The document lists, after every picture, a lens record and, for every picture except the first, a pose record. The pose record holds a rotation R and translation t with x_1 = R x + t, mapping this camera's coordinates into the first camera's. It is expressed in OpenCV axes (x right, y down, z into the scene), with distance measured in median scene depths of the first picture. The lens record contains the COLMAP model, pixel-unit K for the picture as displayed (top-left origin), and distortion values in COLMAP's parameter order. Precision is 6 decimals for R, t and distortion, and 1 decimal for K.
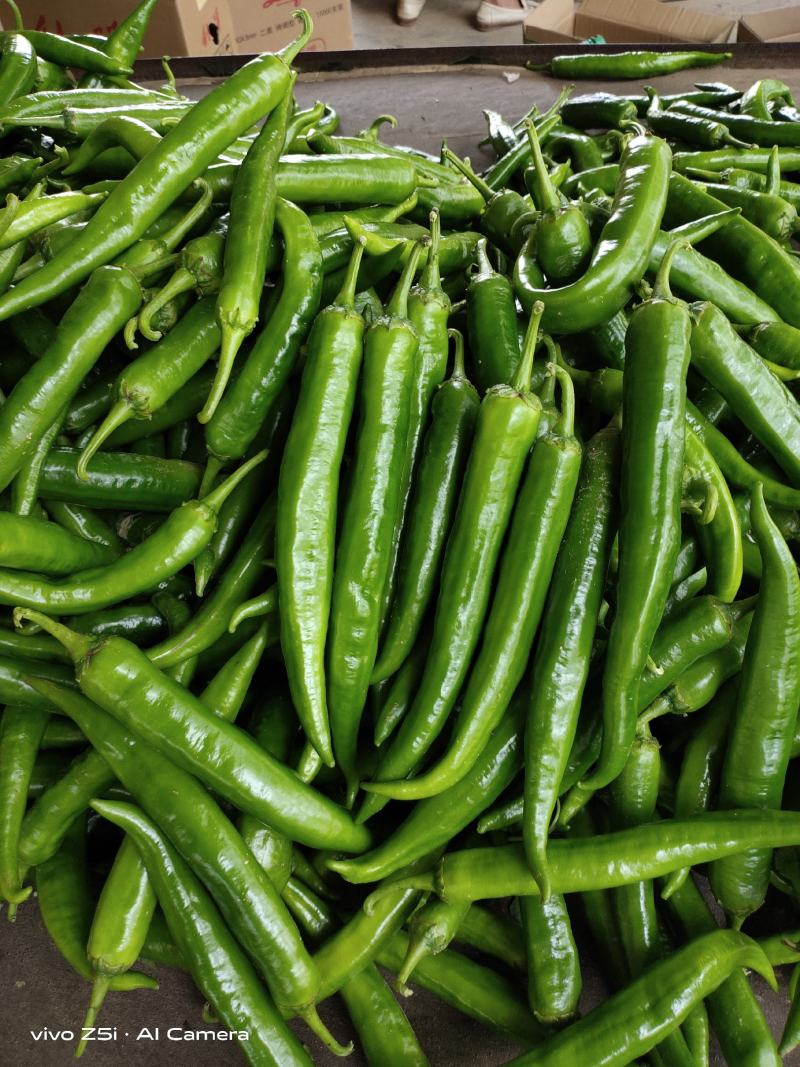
lens RADIAL K [[818.5, 0, 400.0], [0, 818.5, 533.5], [0, 0, 1]] dist [0.079934, -0.117128]
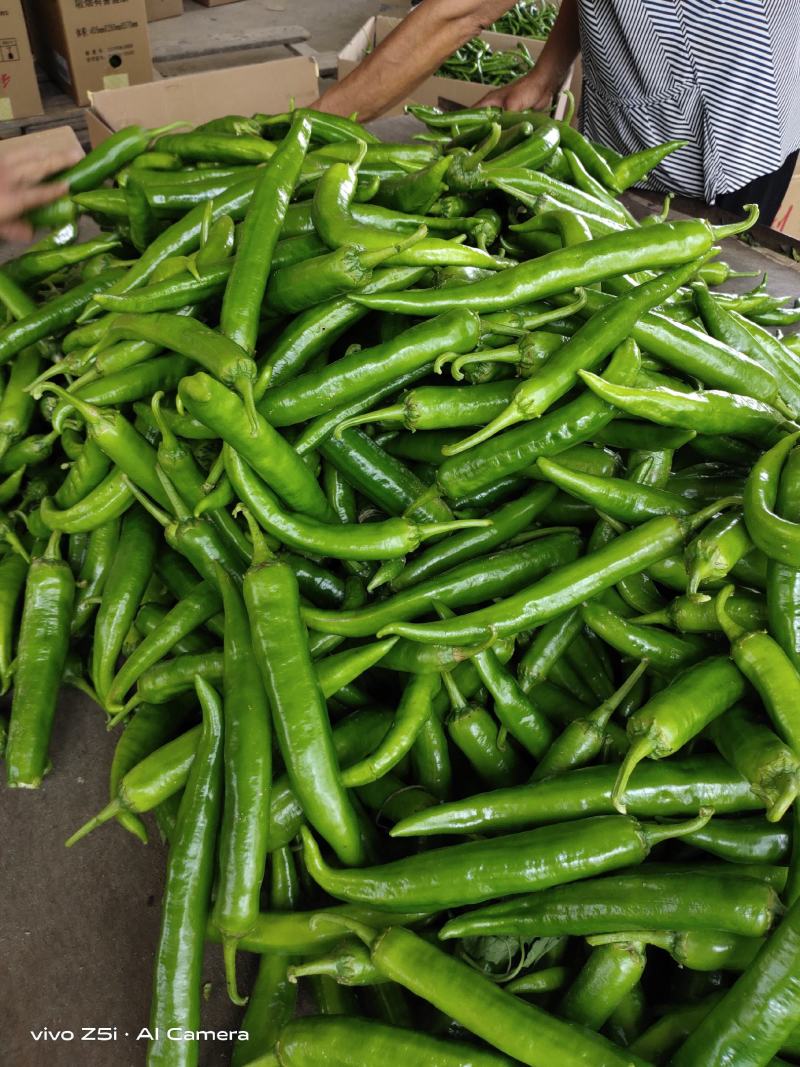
lens RADIAL K [[849.2, 0, 400.0], [0, 849.2, 533.5], [0, 0, 1]] dist [0.031801, -0.117996]
pose [[0.779997, 0.529847, -0.332968, 0.136257], [-0.568134, 0.822646, -0.021823, 0.016448], [0.262352, 0.206192, 0.942686, -0.101237]]
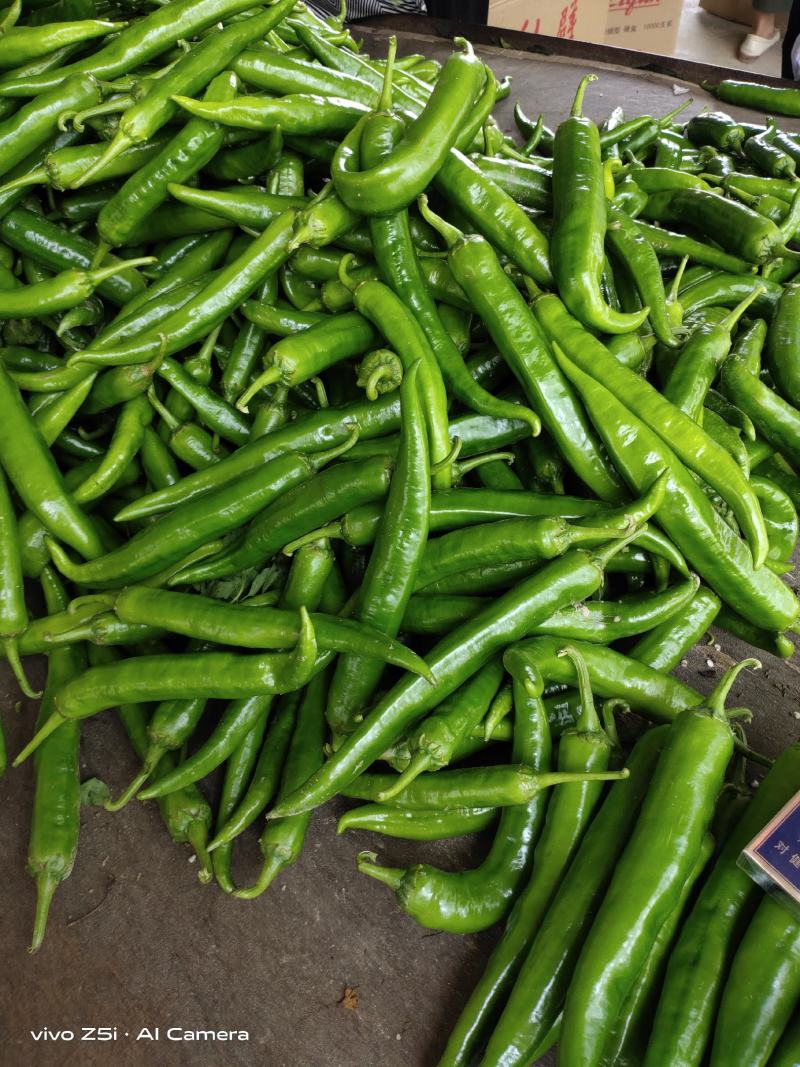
lens RADIAL K [[849.2, 0, 400.0], [0, 849.2, 533.5], [0, 0, 1]] dist [0.031801, -0.117996]
pose [[0.915525, 0.345136, -0.206626, 0.585776], [-0.350537, 0.936483, 0.011077, 0.152364], [0.197325, 0.062289, 0.978357, -0.172191]]
